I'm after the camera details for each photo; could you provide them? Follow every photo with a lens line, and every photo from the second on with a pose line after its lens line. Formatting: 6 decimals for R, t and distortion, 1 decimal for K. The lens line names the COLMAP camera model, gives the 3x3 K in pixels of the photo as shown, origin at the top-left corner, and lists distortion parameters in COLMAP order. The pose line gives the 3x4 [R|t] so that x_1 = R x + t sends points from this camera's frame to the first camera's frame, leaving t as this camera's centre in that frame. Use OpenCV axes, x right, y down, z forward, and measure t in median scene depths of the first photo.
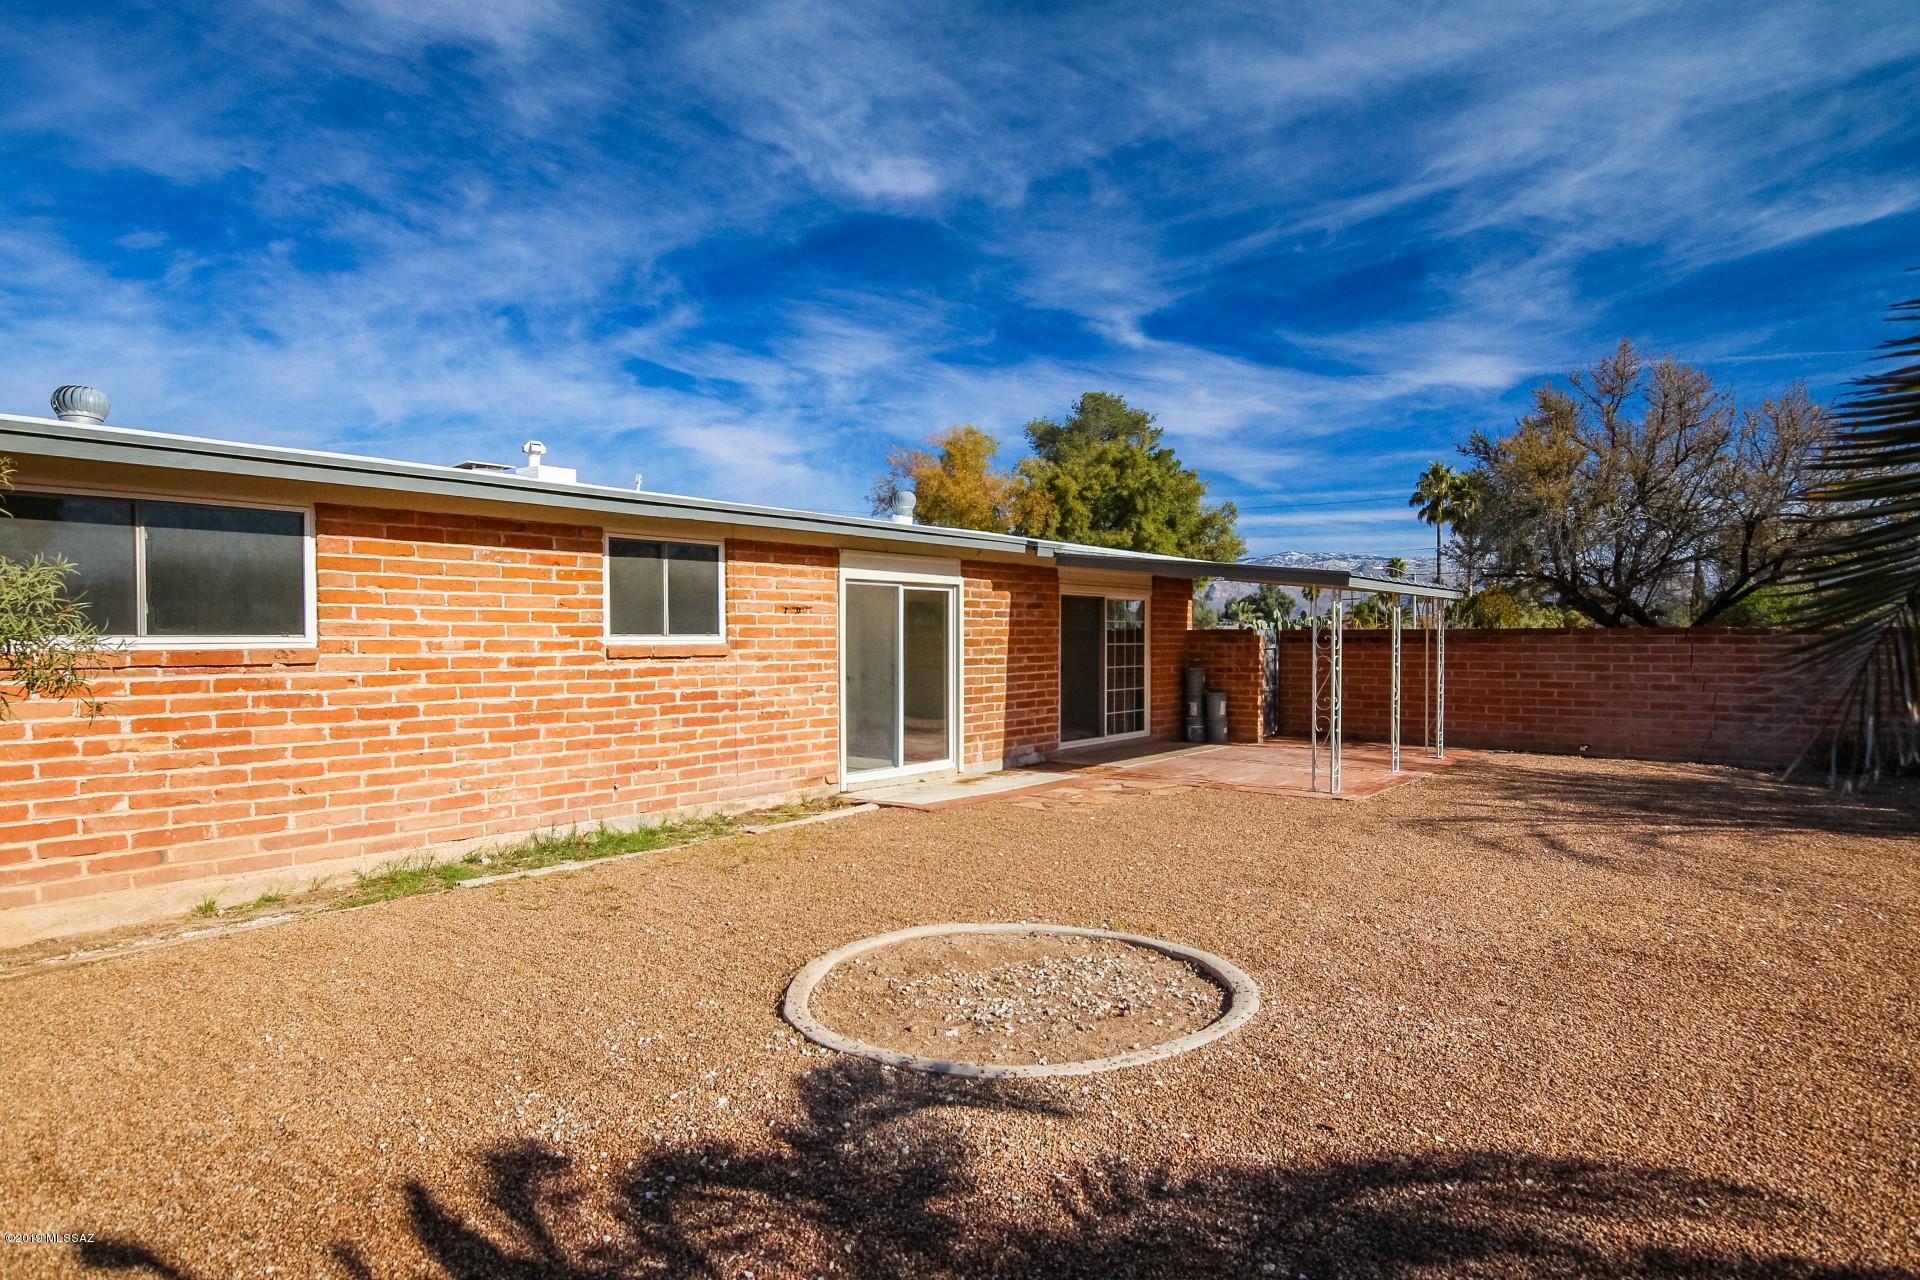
lens RADIAL K [[1073.0, 0, 952.0], [0, 1073.0, 648.1], [0, 0, 1]] dist [-0.006348, 0.000490]
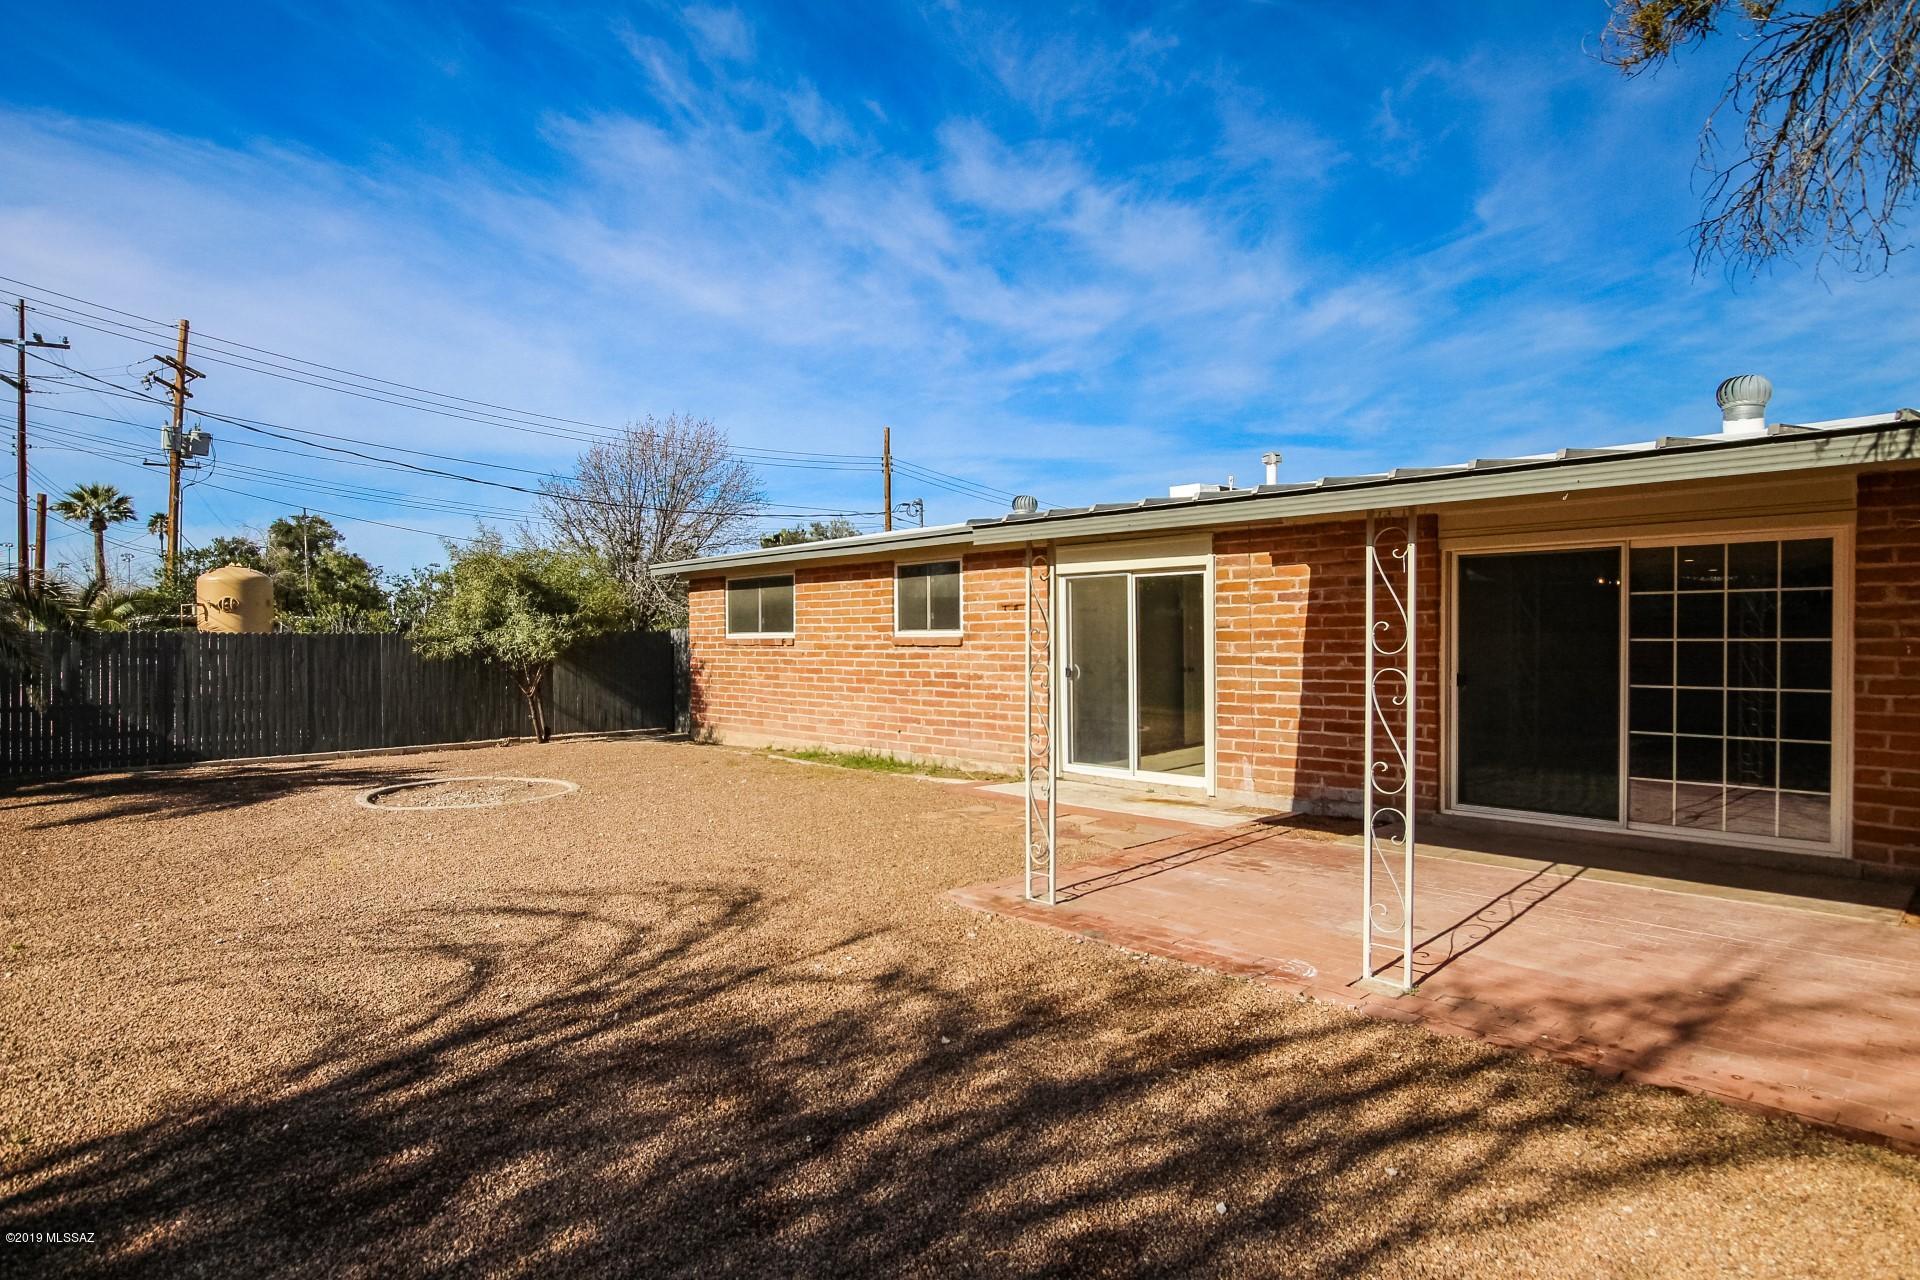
lens RADIAL K [[1073.0, 0, 961.2], [0, 1073.0, 648.0], [0, 0, 1]] dist [-0.006348, 0.000490]
pose [[-0.142233, 0.014977, -0.989720, 1.053304], [-0.002863, 0.999875, 0.015542, -0.010154], [0.989829, 0.005045, -0.142173, 1.169857]]
